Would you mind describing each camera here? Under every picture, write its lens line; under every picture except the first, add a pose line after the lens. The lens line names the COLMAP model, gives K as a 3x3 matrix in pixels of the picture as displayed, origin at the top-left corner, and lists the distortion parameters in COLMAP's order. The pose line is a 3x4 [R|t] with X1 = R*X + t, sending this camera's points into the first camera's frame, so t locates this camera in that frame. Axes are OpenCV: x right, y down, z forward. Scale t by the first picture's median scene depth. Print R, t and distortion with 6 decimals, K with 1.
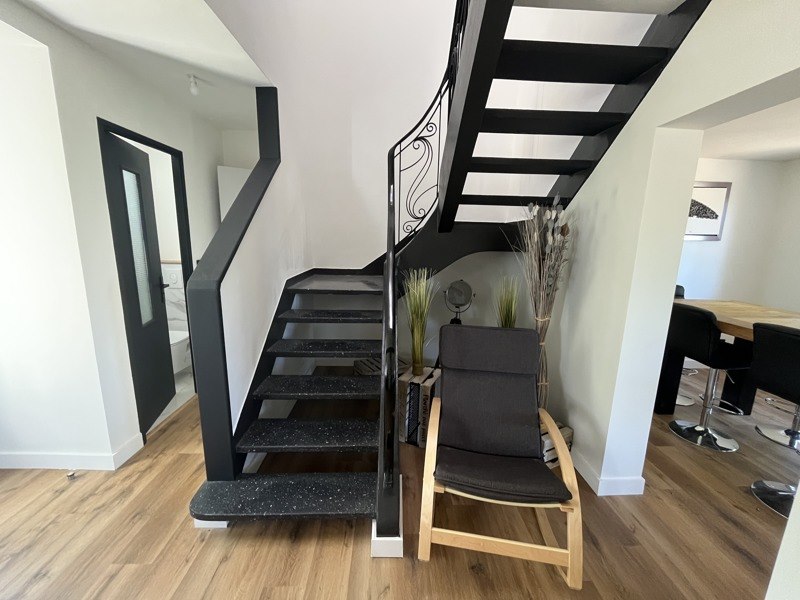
lens RADIAL K [[326.8, 0, 400.0], [0, 326.8, 300.0], [0, 0, 1]] dist [0.001341, 0.000292]
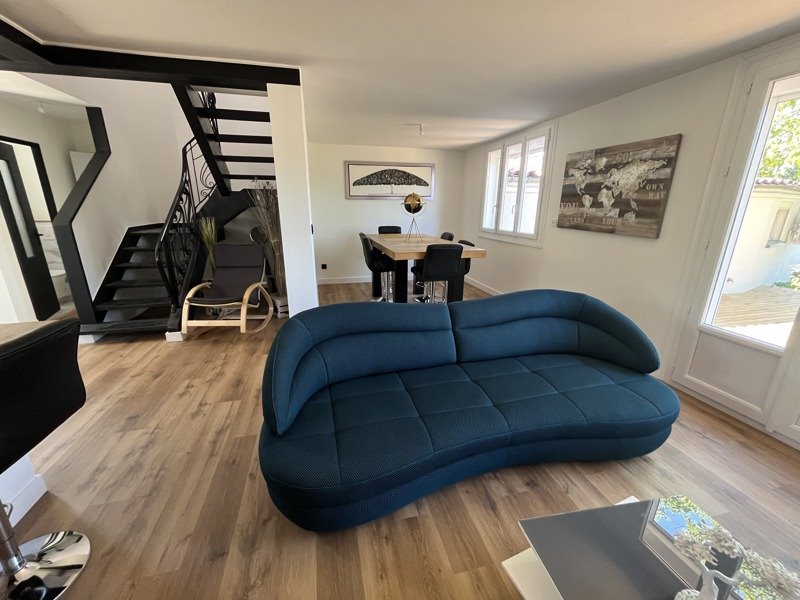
lens RADIAL K [[326.8, 0, 400.0], [0, 326.8, 300.0], [0, 0, 1]] dist [0.001341, 0.000292]
pose [[0.978198, -0.074572, 0.193824, 0.676847], [0.056021, 0.993460, 0.099497, 0.226068], [-0.199976, -0.086470, 0.975978, -0.954768]]
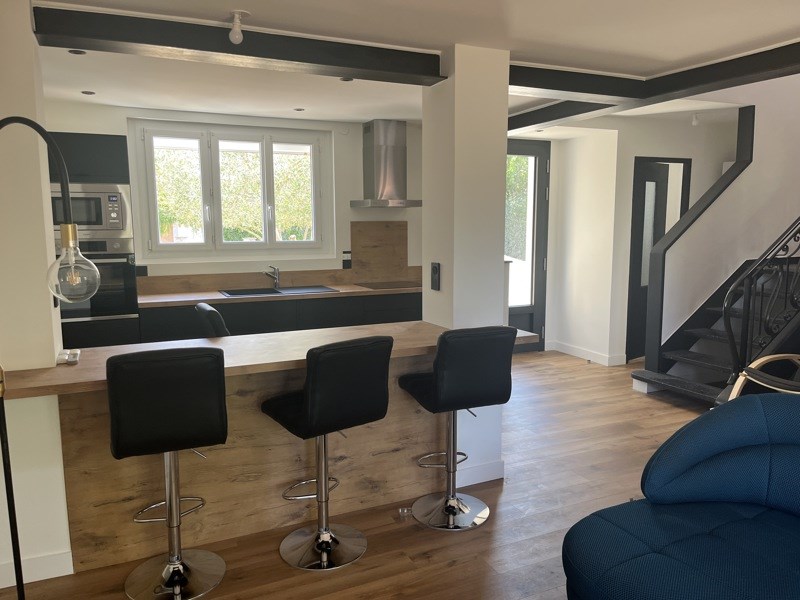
lens RADIAL K [[623.3, 0, 400.0], [0, 623.3, 300.0], [0, 0, 1]] dist [0.010687, 0.005635]
pose [[0.404919, 0.095214, -0.909382, 1.268563], [-0.164375, 0.985940, 0.030039, 0.227606], [0.899456, 0.137317, 0.414877, -1.066030]]
